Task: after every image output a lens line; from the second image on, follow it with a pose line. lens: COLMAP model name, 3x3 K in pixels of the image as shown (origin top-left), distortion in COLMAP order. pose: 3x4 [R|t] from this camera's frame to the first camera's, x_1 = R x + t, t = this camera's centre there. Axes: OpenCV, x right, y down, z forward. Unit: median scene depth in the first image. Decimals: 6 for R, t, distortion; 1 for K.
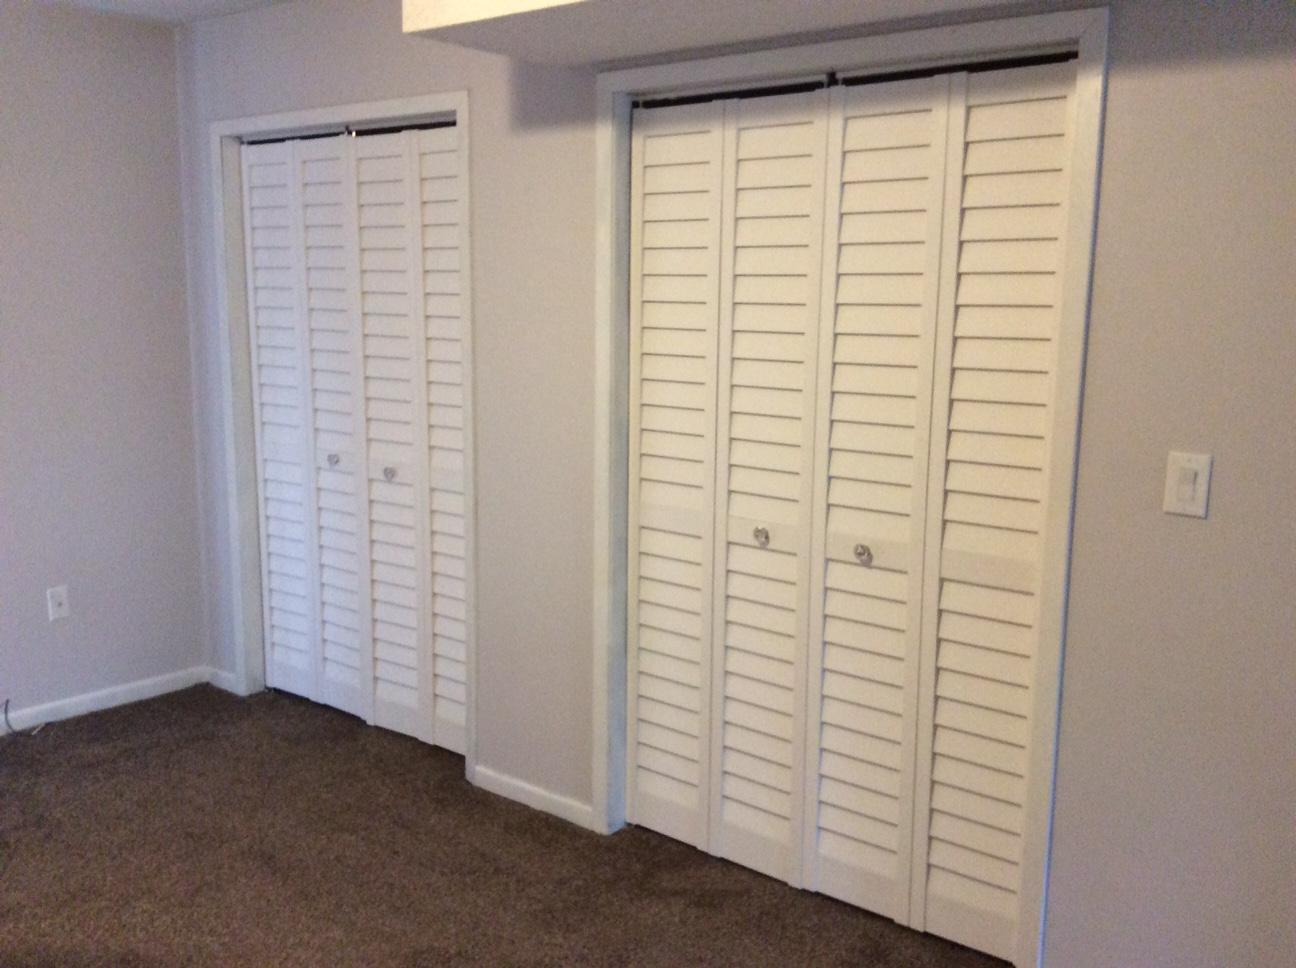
lens RADIAL K [[1201.0, 0, 648.0], [0, 1201.0, 484.0], [0, 0, 1]] dist [-0.002787, -0.008079]
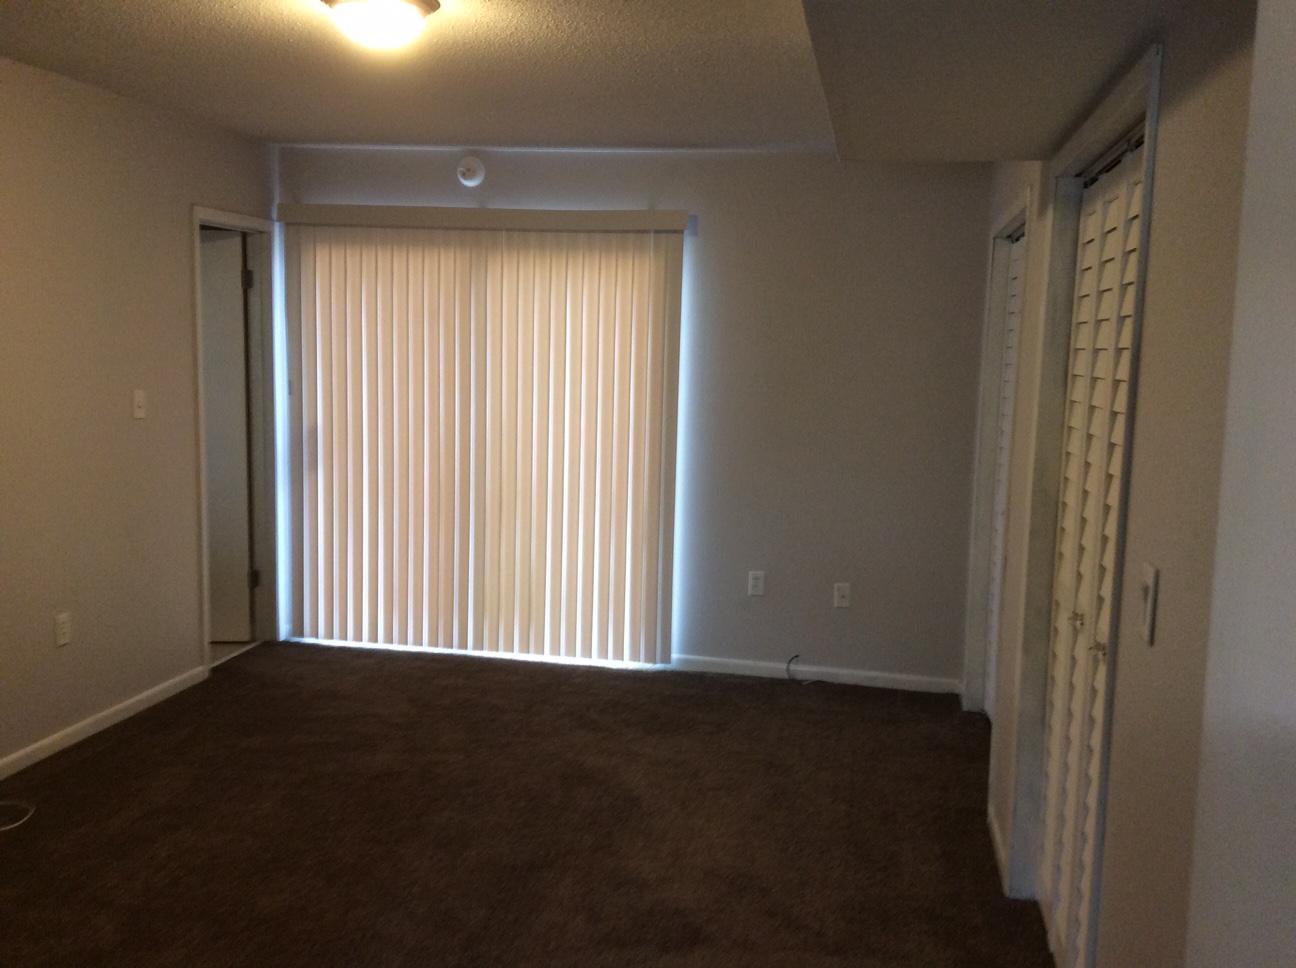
lens RADIAL K [[1201.0, 0, 648.0], [0, 1201.0, 484.0], [0, 0, 1]] dist [-0.002787, -0.008079]
pose [[0.473194, 0.115955, -0.873294, 0.563411], [-0.169604, 0.984746, 0.038854, -0.038567], [0.864478, 0.129728, 0.485642, 0.145753]]
